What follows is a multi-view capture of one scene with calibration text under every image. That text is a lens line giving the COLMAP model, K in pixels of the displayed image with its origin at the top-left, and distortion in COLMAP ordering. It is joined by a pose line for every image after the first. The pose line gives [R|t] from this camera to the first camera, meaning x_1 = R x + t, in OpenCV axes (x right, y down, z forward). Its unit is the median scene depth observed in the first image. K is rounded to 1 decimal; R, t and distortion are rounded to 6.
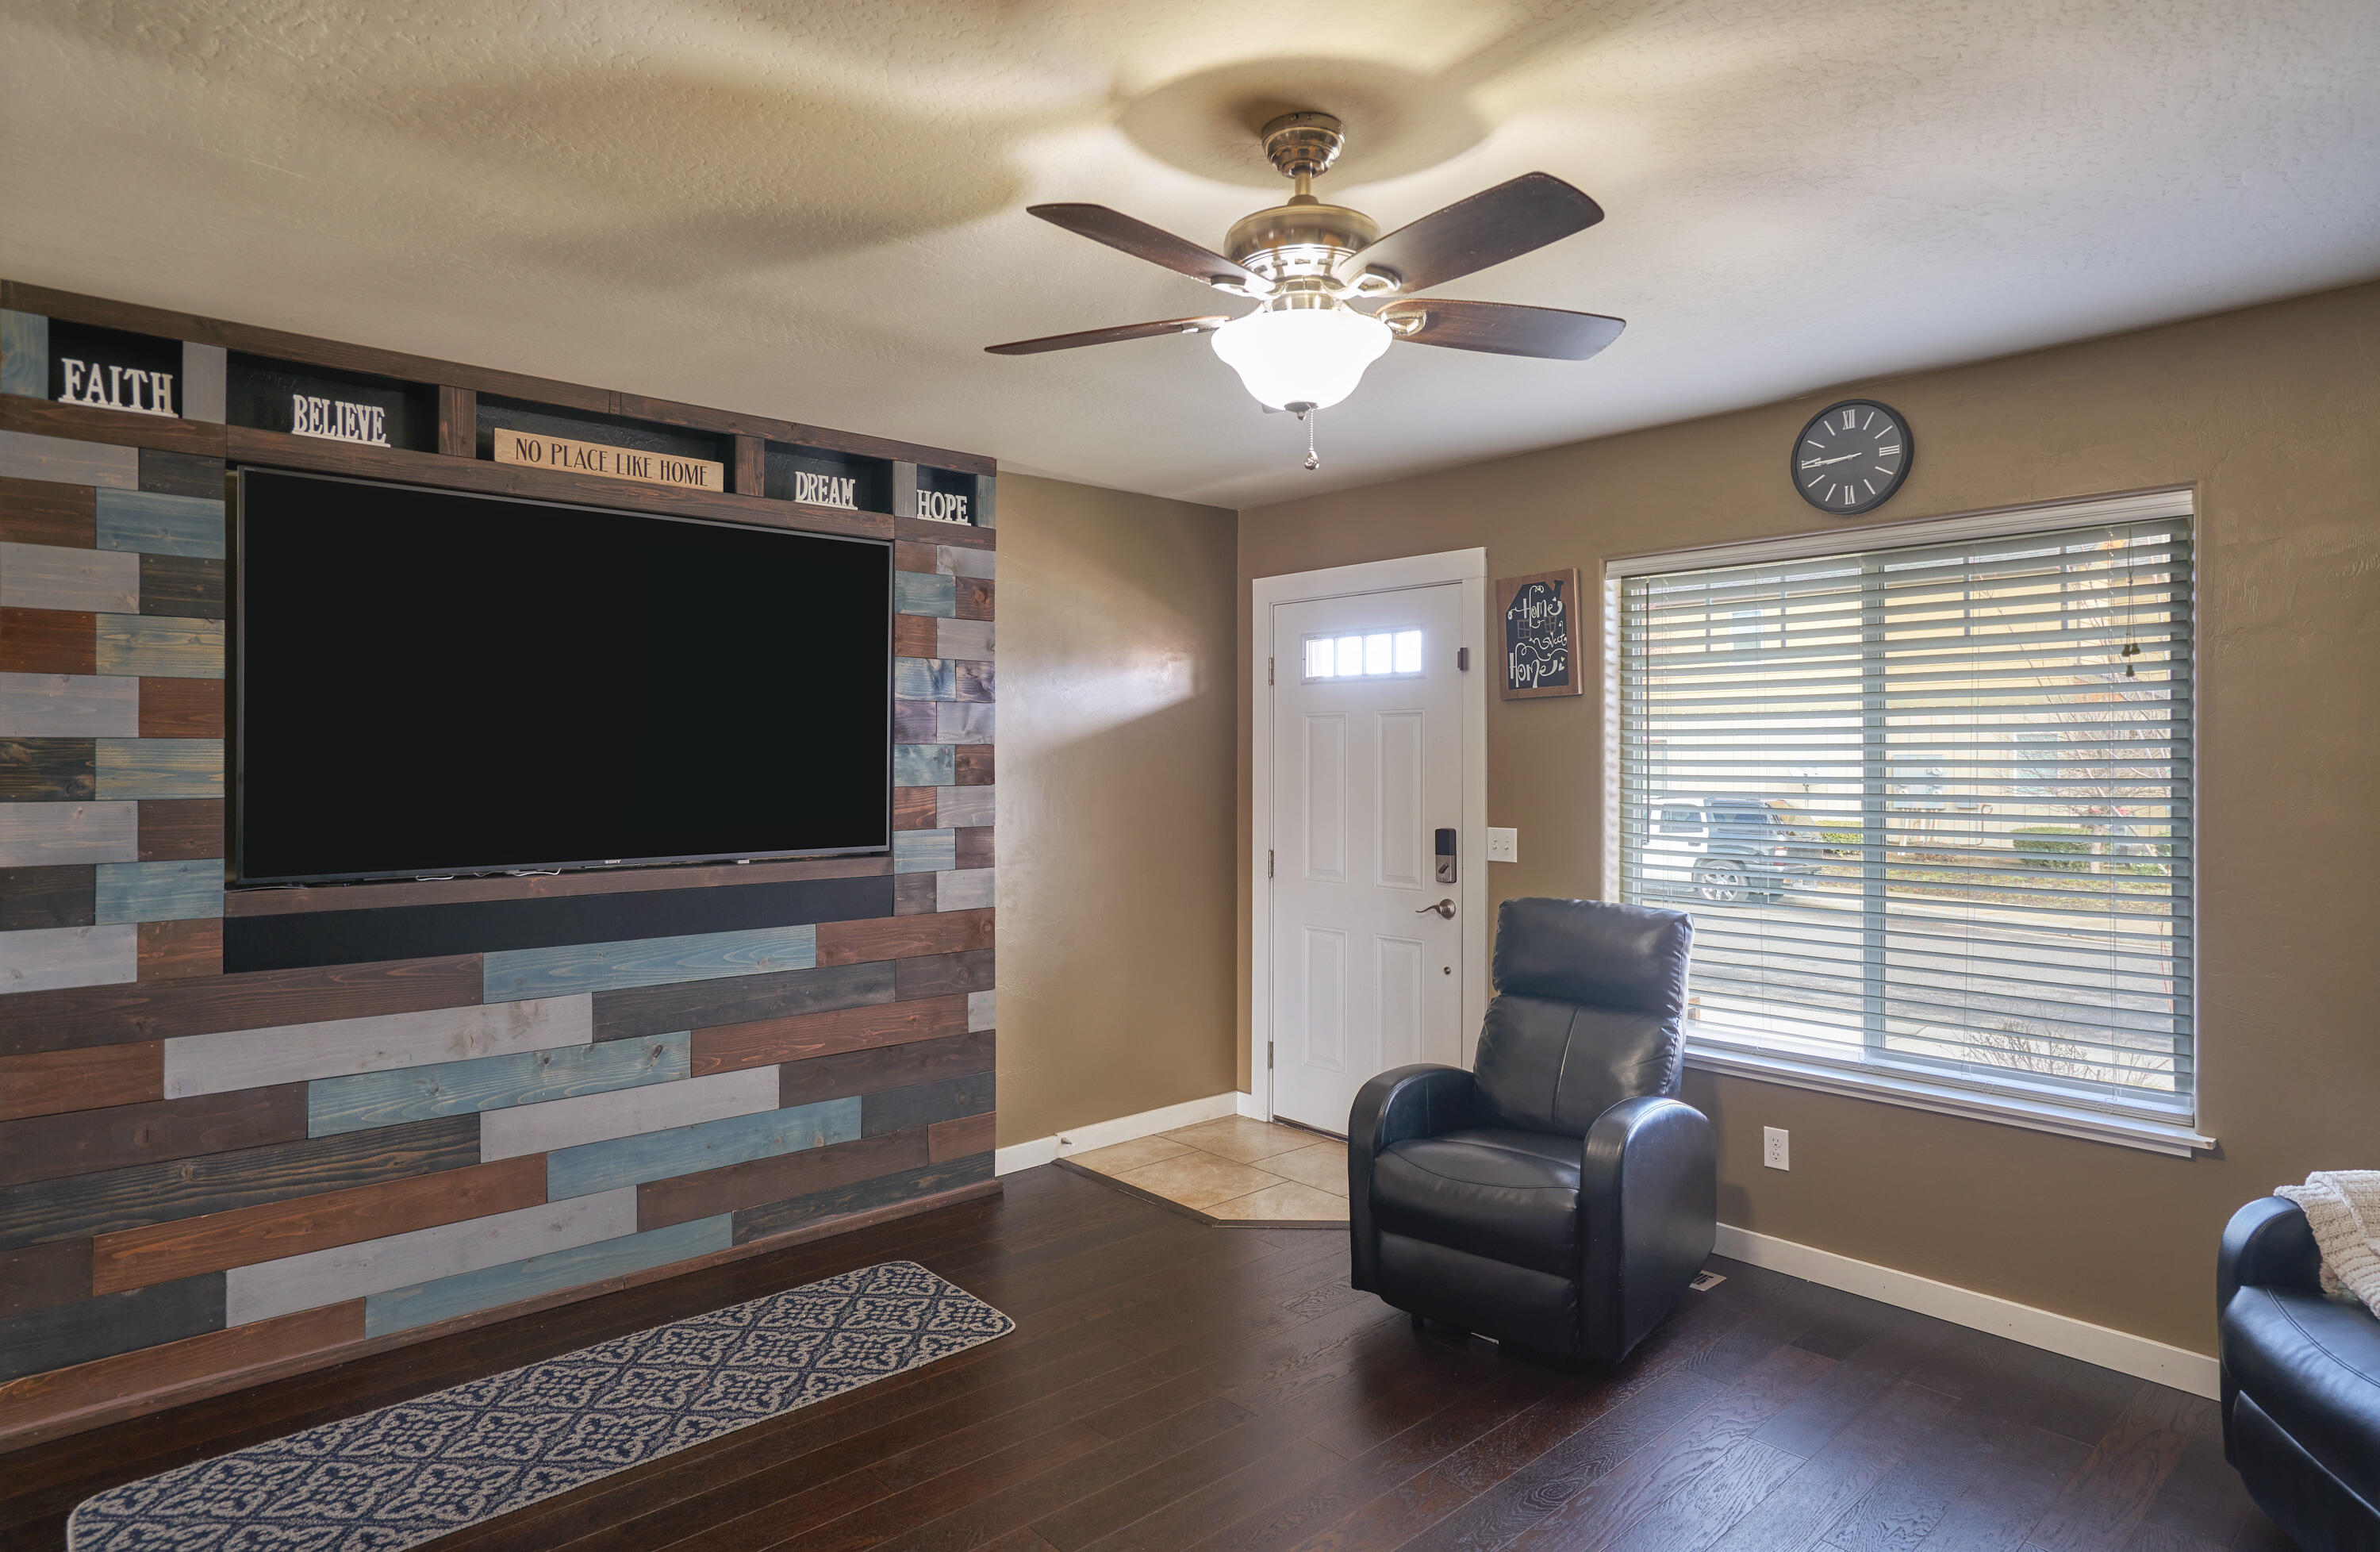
lens RADIAL K [[1285.6, 0, 1184.8], [0, 1285.6, 767.5], [0, 0, 1]] dist [-0.000045, 0.000074]
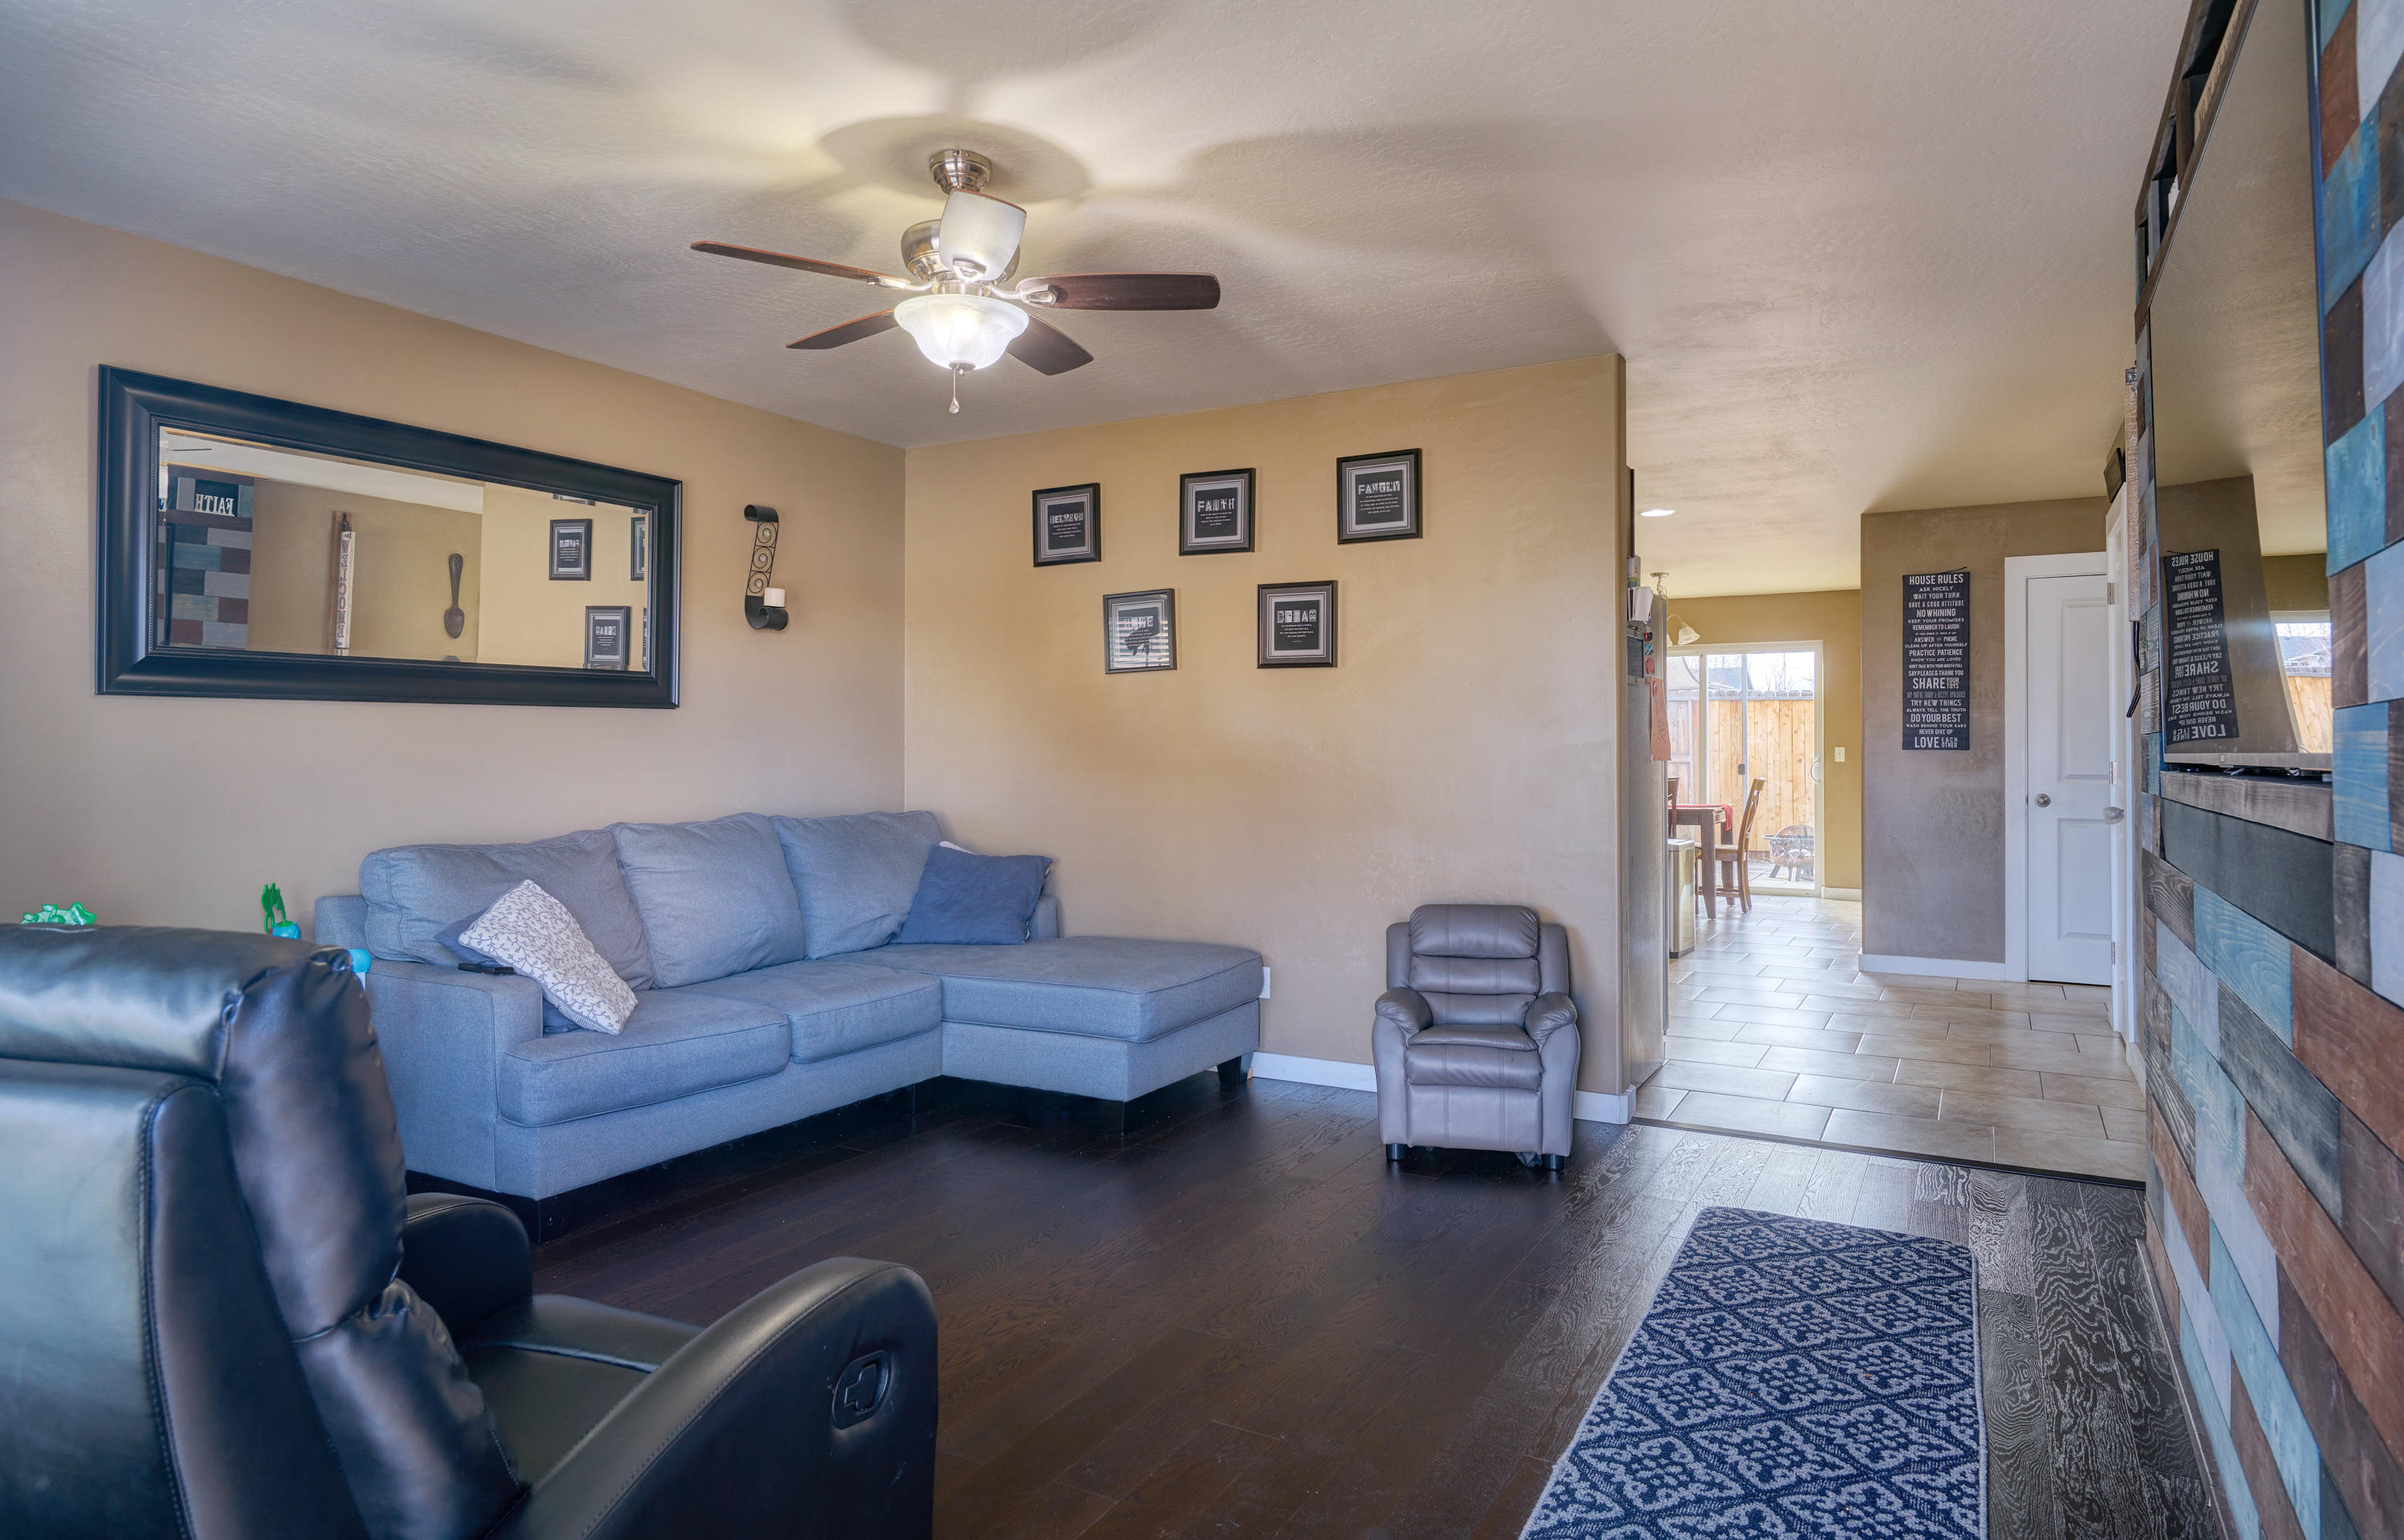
lens RADIAL K [[1426.4, 0, 1200.9], [0, 1426.4, 755.8], [0, 0, 1]] dist [0.000212, 0.000023]
pose [[-0.946287, -0.001980, -0.323321, 0.228252], [-0.005171, 0.999946, 0.009010, 0.079372], [0.323286, 0.010198, -0.946246, 1.701581]]
